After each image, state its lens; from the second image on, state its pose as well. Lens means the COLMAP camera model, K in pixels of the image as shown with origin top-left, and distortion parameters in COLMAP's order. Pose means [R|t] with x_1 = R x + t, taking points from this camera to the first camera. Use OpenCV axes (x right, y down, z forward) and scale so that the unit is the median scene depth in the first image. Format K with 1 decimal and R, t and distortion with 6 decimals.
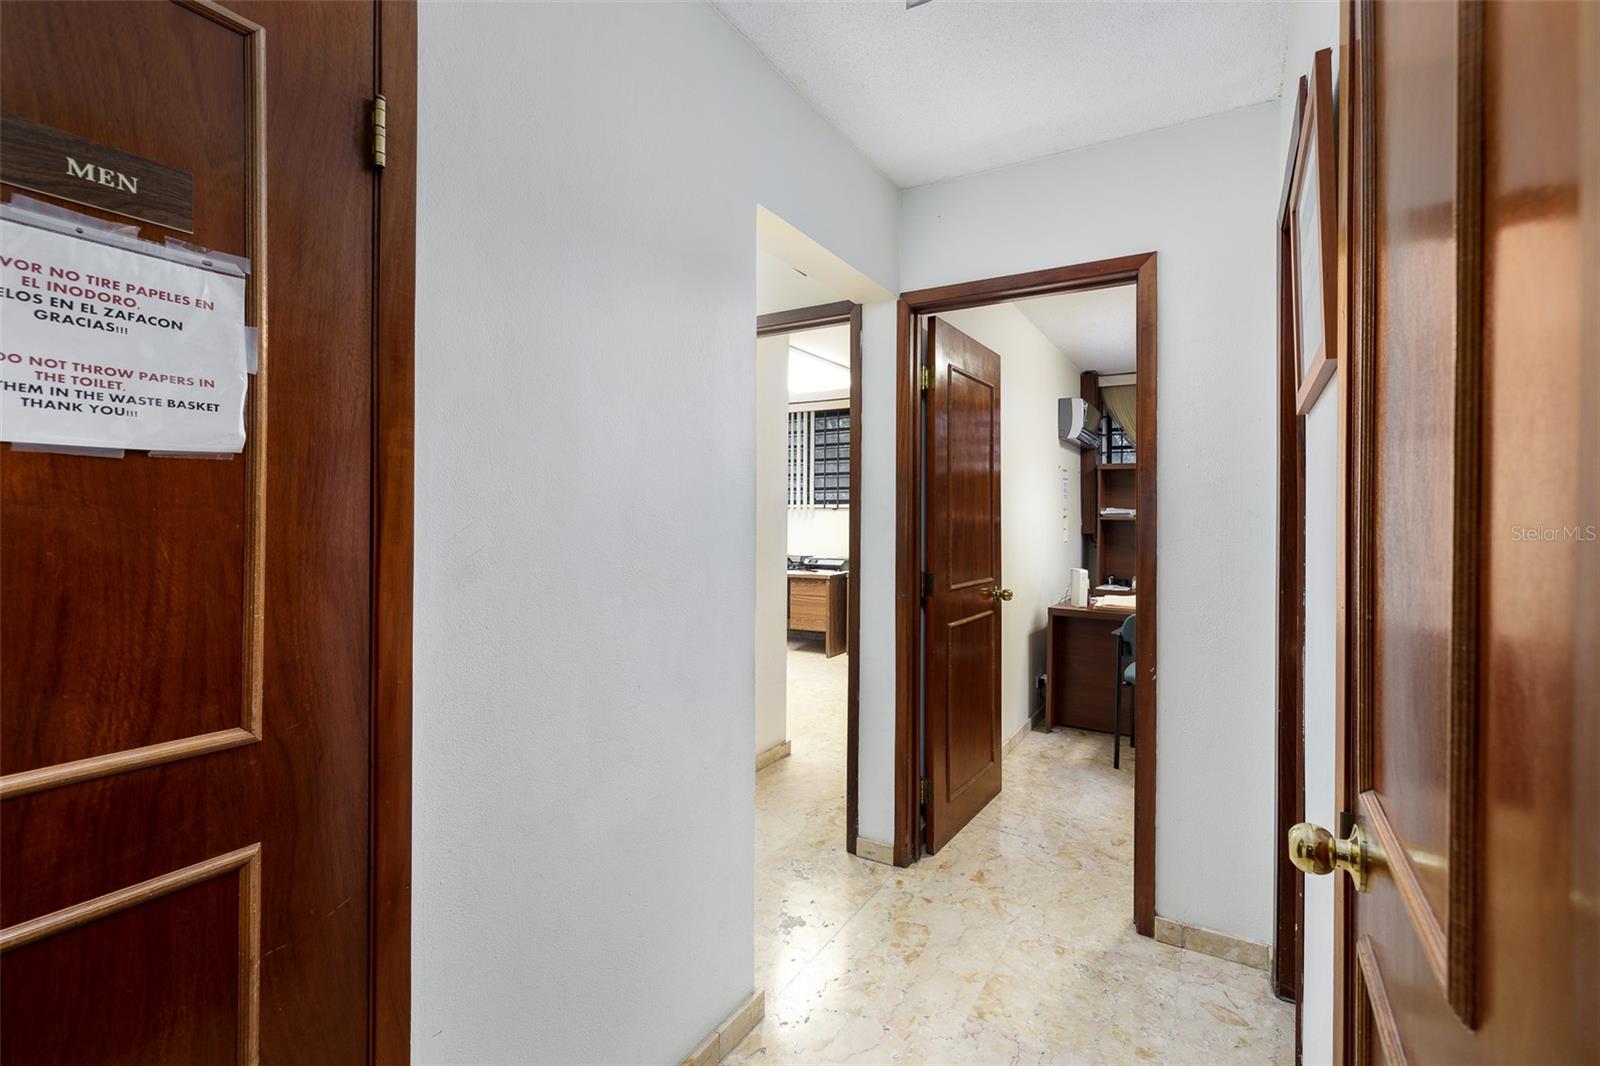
lens RADIAL K [[708.7, 0, 806.2], [0, 708.7, 516.8], [0, 0, 1]] dist [-0.005235, 0.000227]
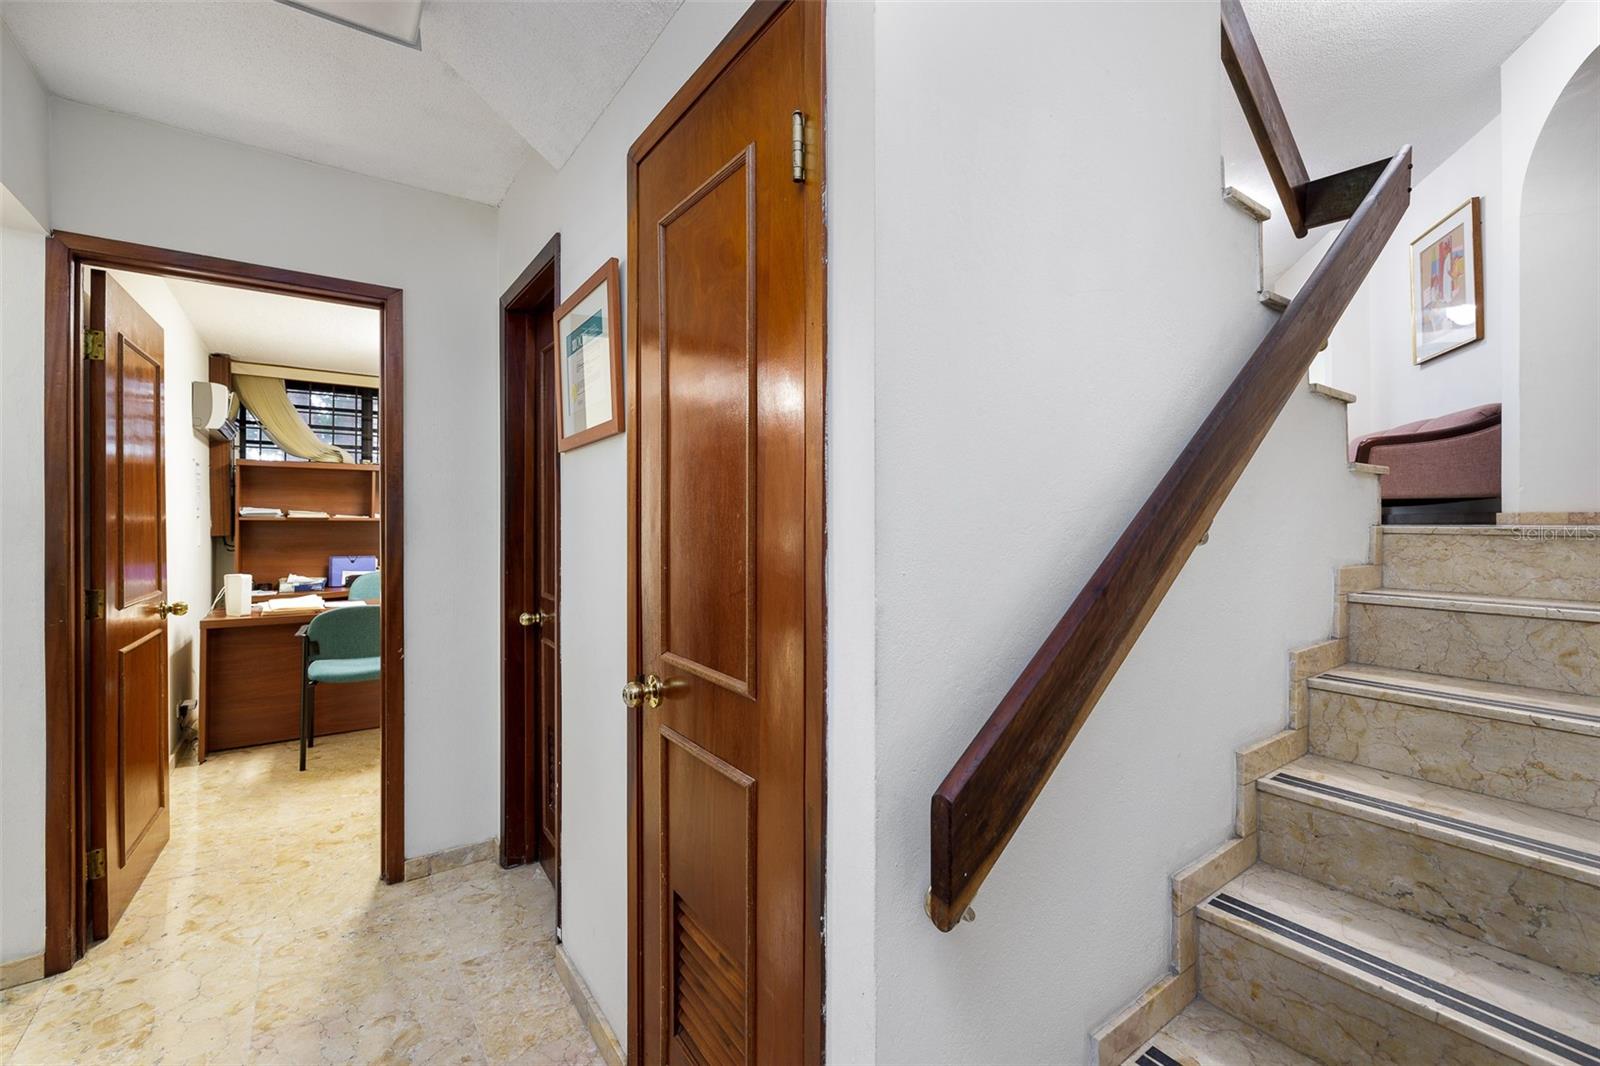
lens RADIAL K [[708.7, 0, 801.7], [0, 708.7, 519.9], [0, 0, 1]] dist [-0.005235, 0.000227]
pose [[0.398965, -0.010169, 0.916910, -0.240191], [0.003883, 0.999948, 0.009400, -0.004125], [-0.916958, -0.000190, 0.398984, -0.049425]]
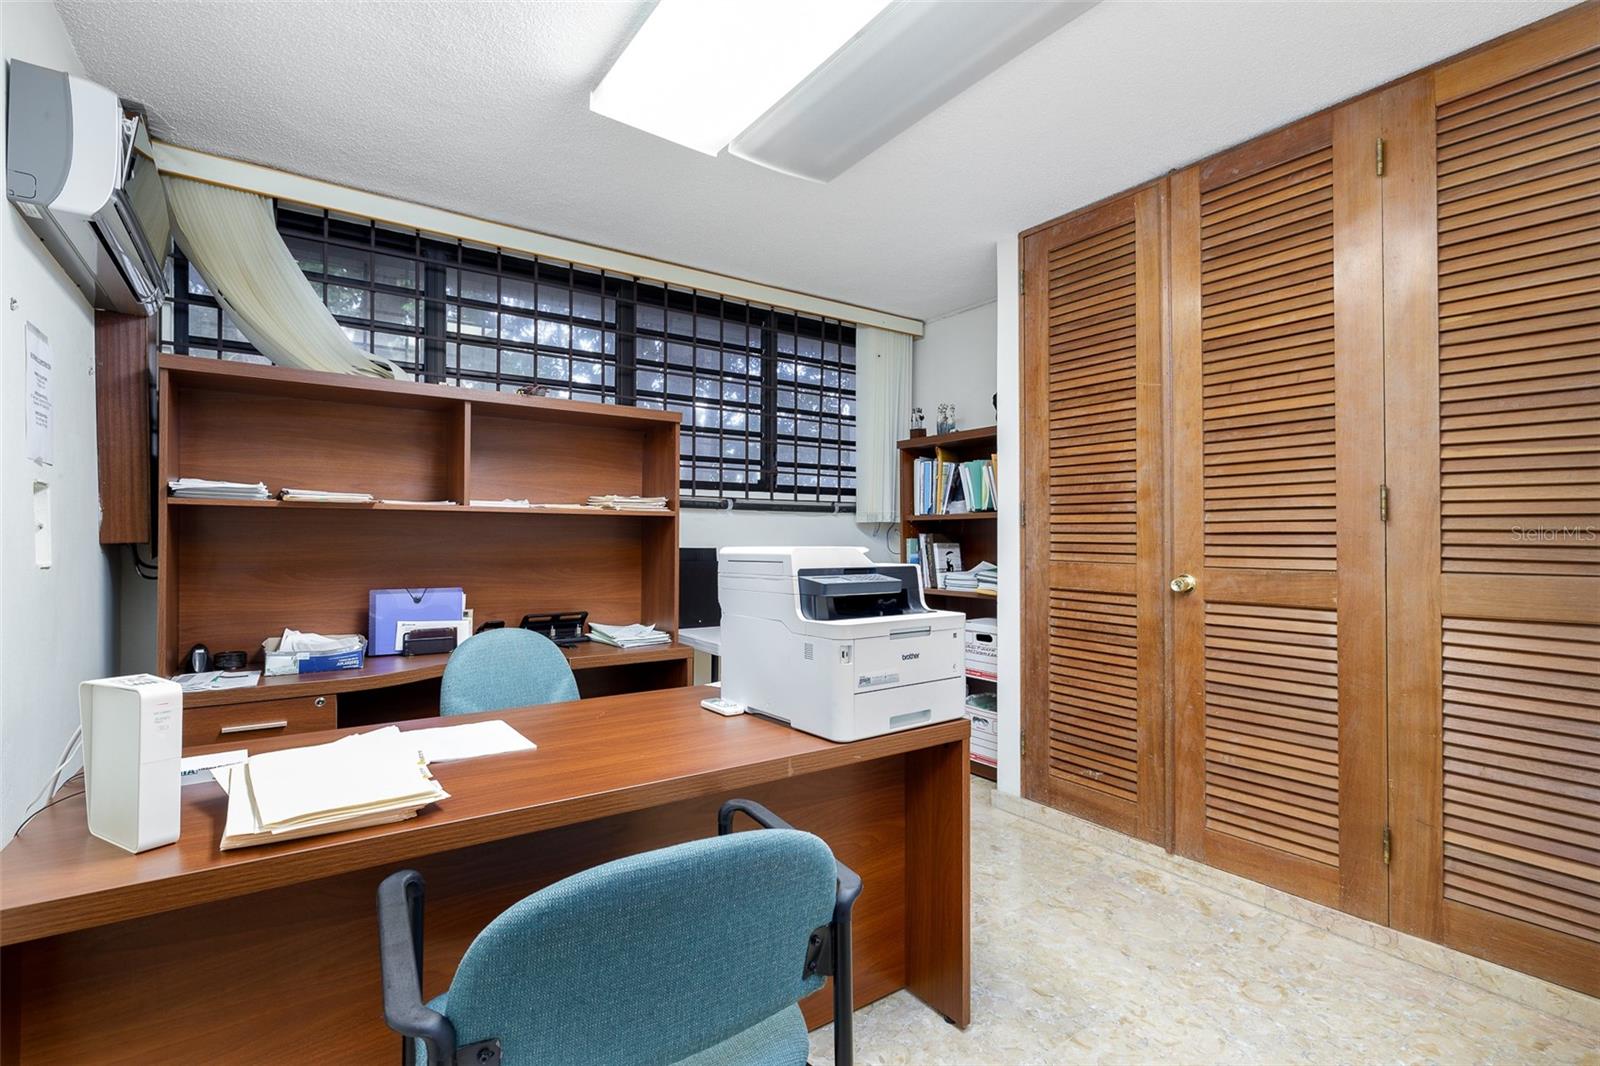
lens RADIAL K [[726.3, 0, 749.0], [0, 726.3, 540.6], [0, 0, 1]] dist [0.003849, 0.000617]
pose [[0.429480, -0.011002, 0.903009, 0.374964], [0.009318, 0.999927, 0.007751, 0.042906], [-0.903028, 0.005086, 0.429551, 1.044757]]
